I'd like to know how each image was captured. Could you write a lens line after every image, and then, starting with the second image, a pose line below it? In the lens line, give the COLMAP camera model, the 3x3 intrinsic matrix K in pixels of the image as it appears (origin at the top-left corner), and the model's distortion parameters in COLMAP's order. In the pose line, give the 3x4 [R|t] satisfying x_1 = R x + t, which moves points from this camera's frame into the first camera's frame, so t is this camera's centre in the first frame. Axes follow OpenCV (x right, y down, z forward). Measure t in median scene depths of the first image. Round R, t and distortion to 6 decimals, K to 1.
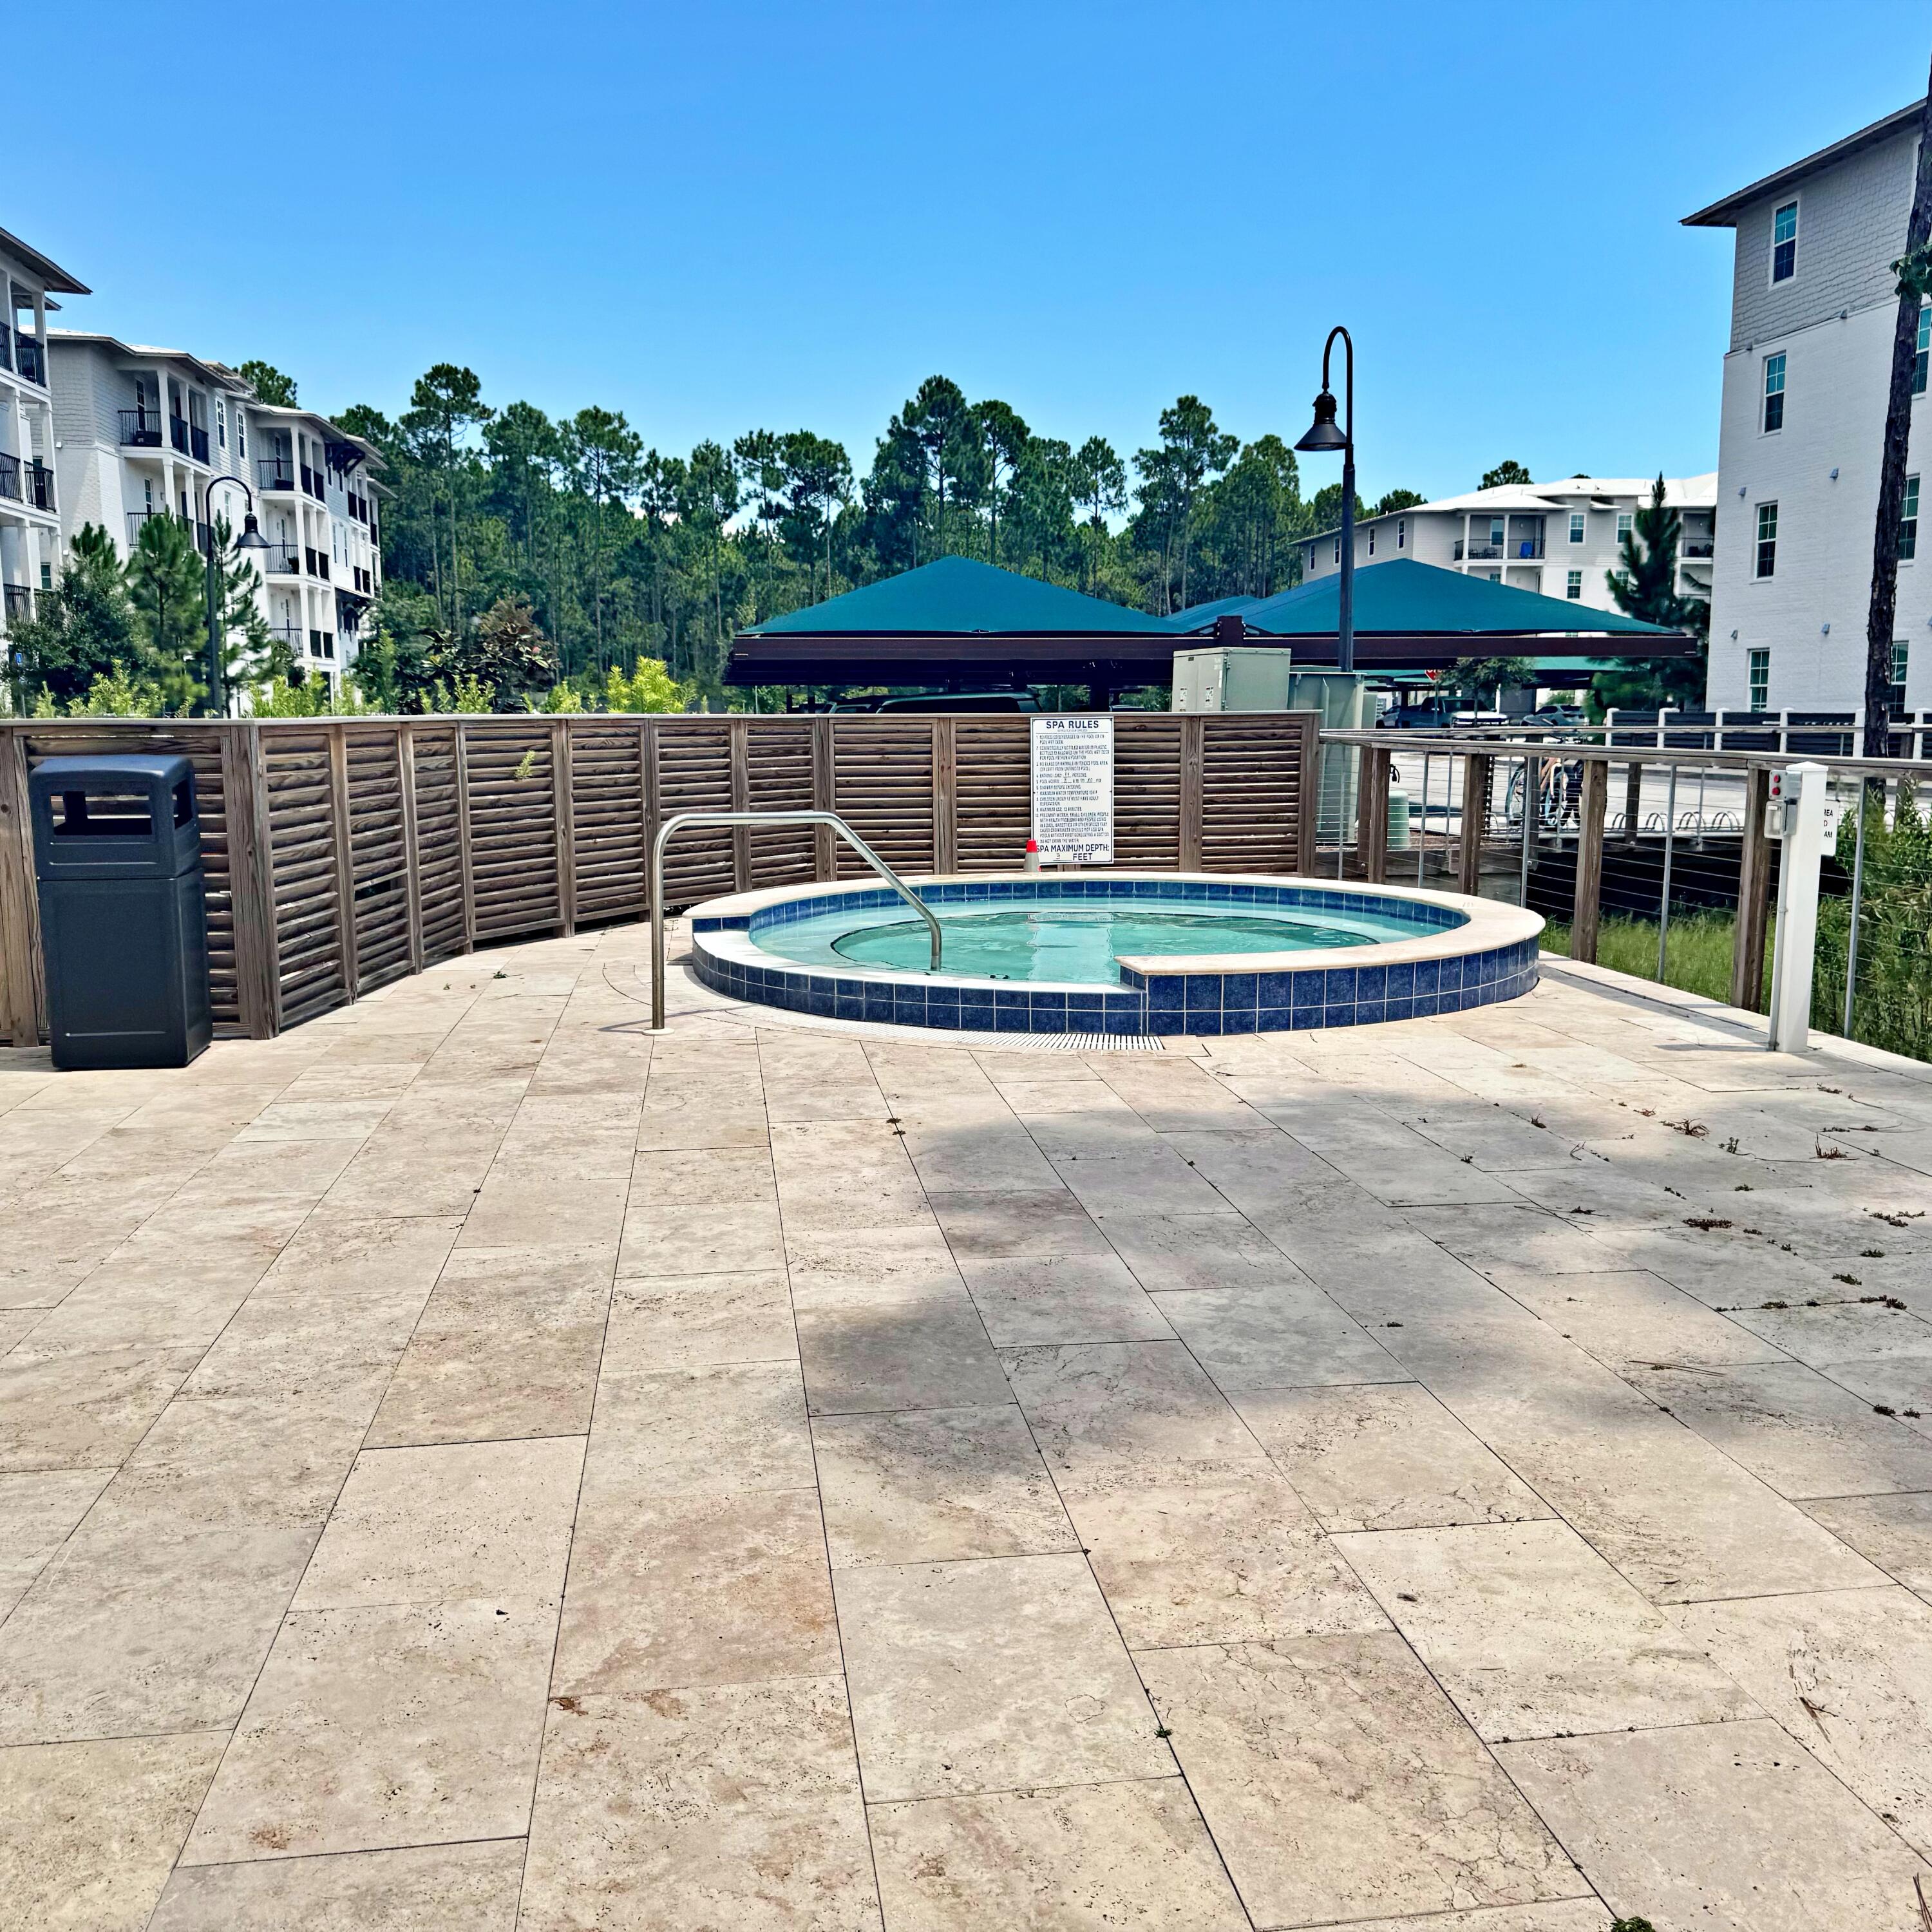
lens RADIAL K [[1804.2, 0, 965.3], [0, 1804.2, 969.6], [0, 0, 1]] dist [-0.004011, 0.000000]
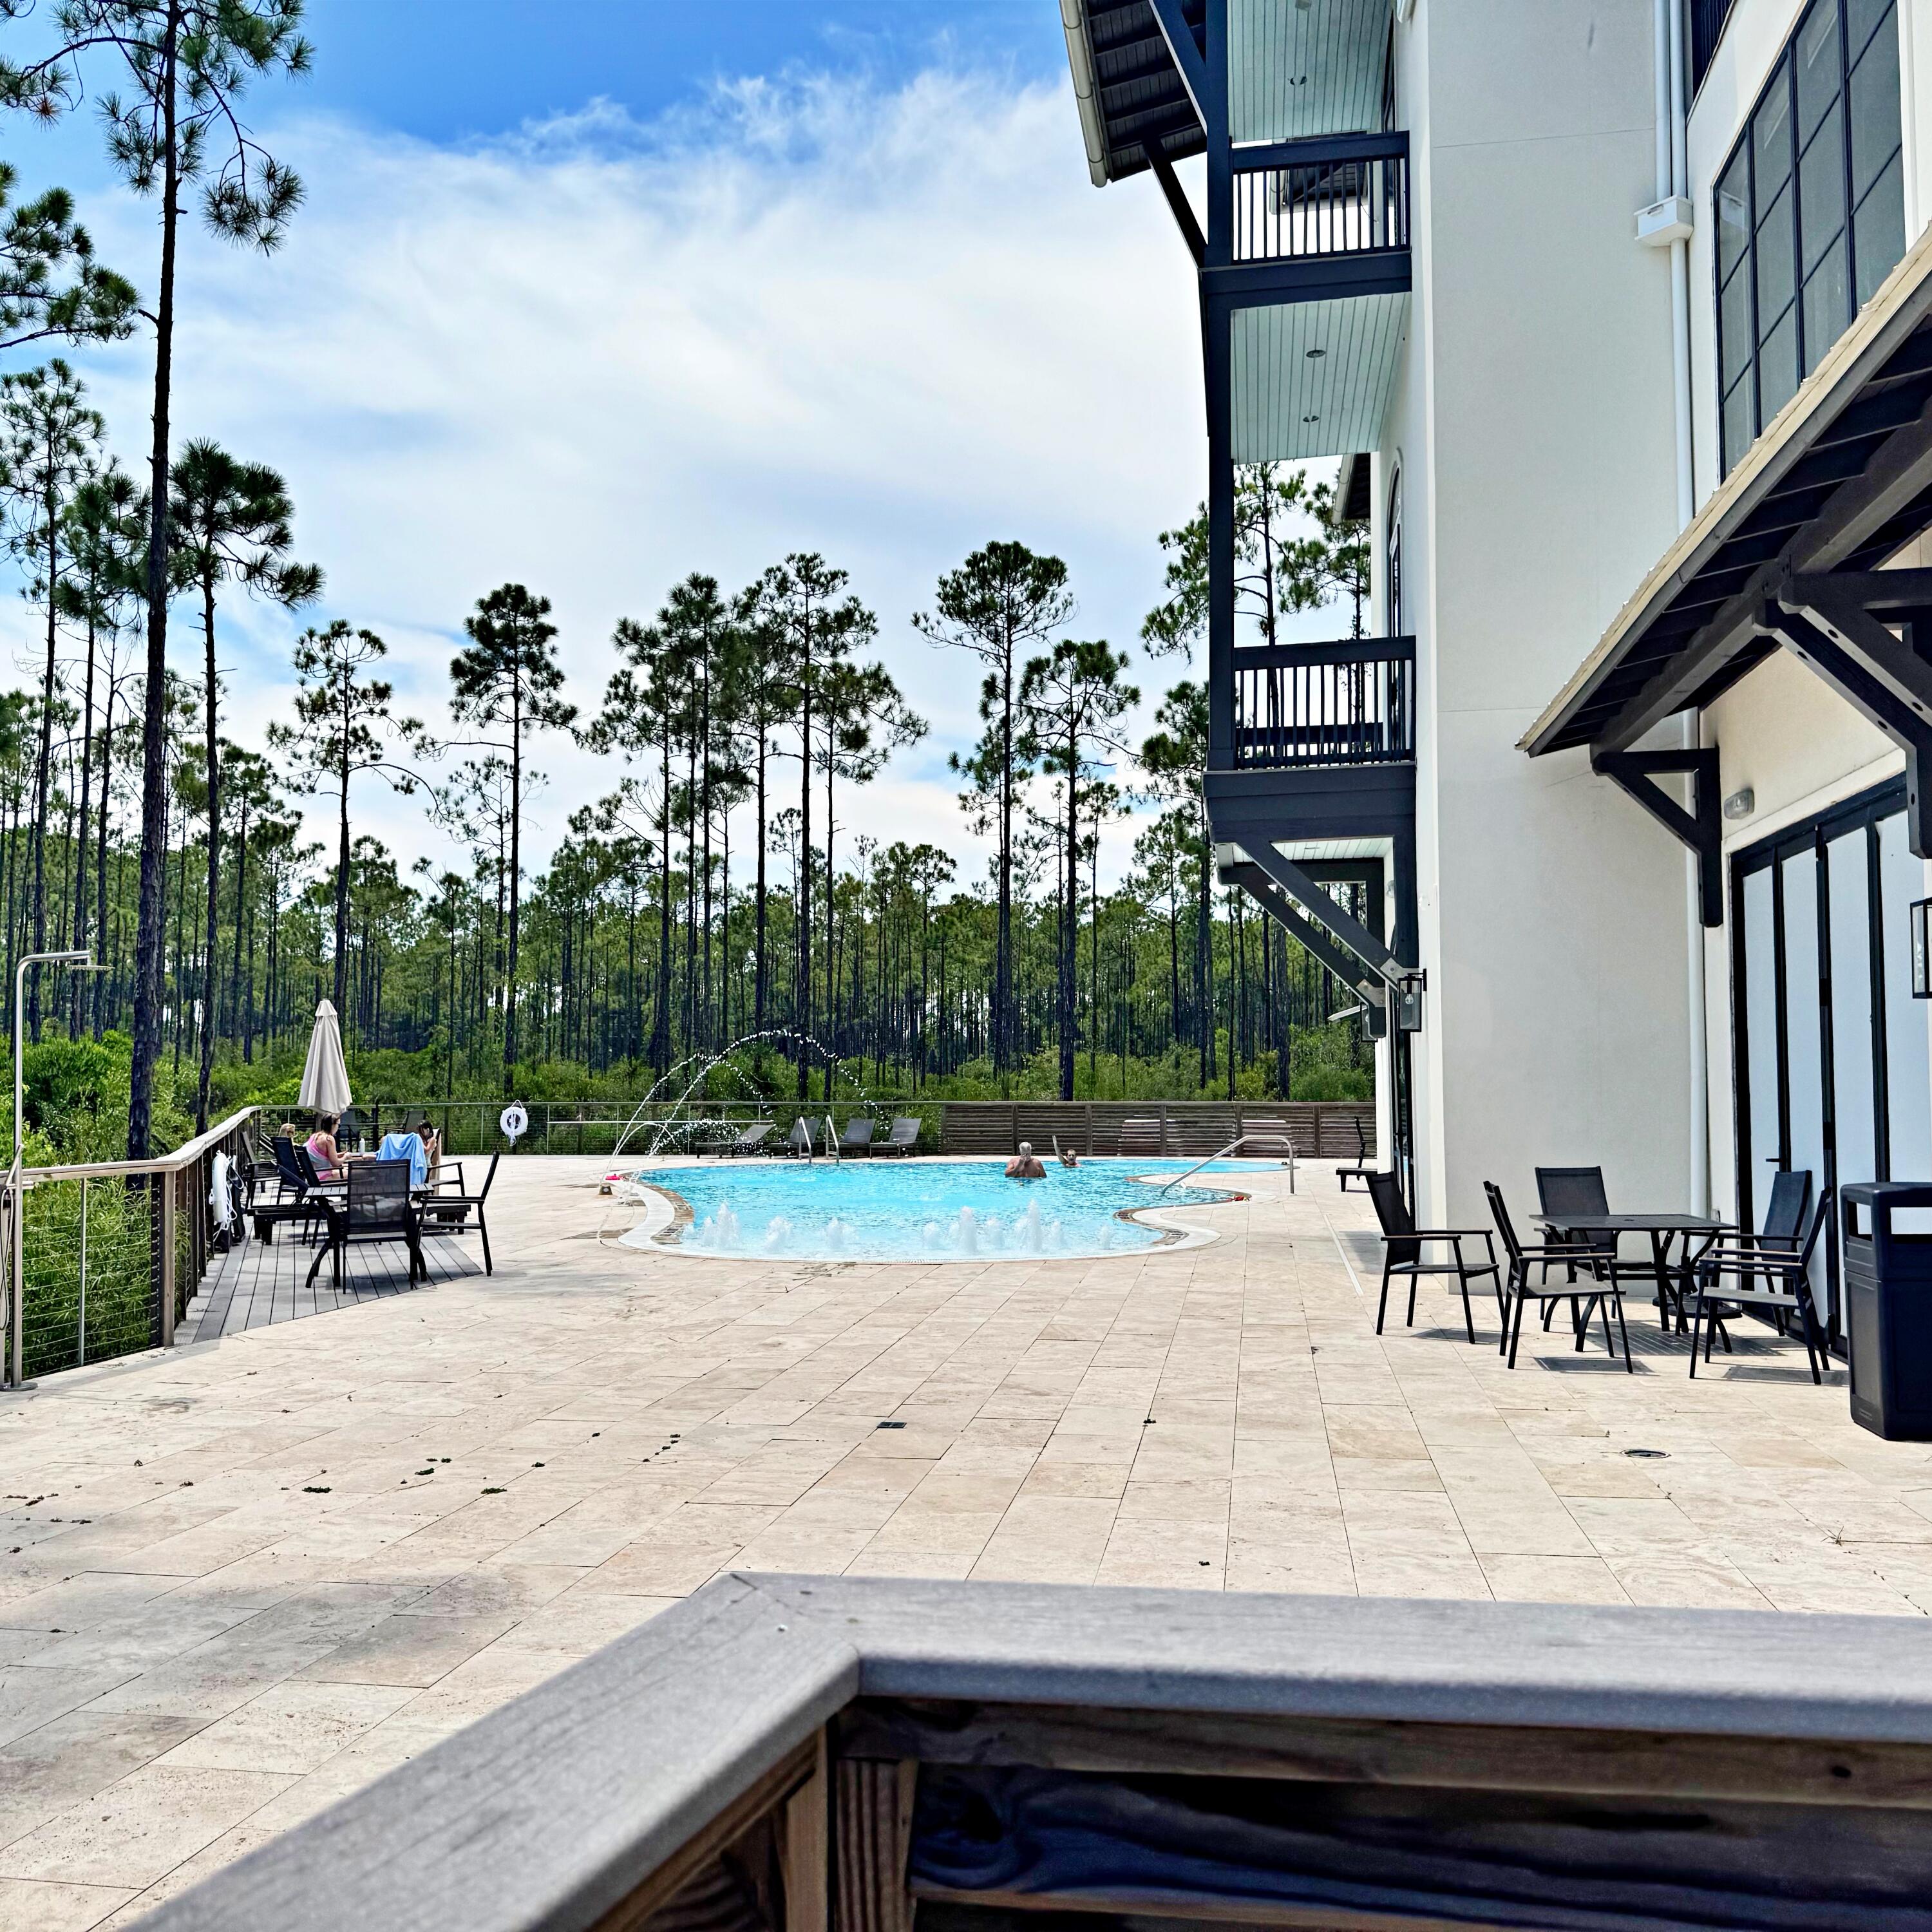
lens RADIAL K [[1804.2, 0, 963.9], [0, 1804.2, 968.6], [0, 0, 1]] dist [-0.004011, 0.000000]
pose [[-0.953440, 0.021519, 0.300815, -1.000686], [0.046603, 0.995983, 0.076460, -0.444569], [-0.297962, 0.086919, -0.950612, 2.493171]]
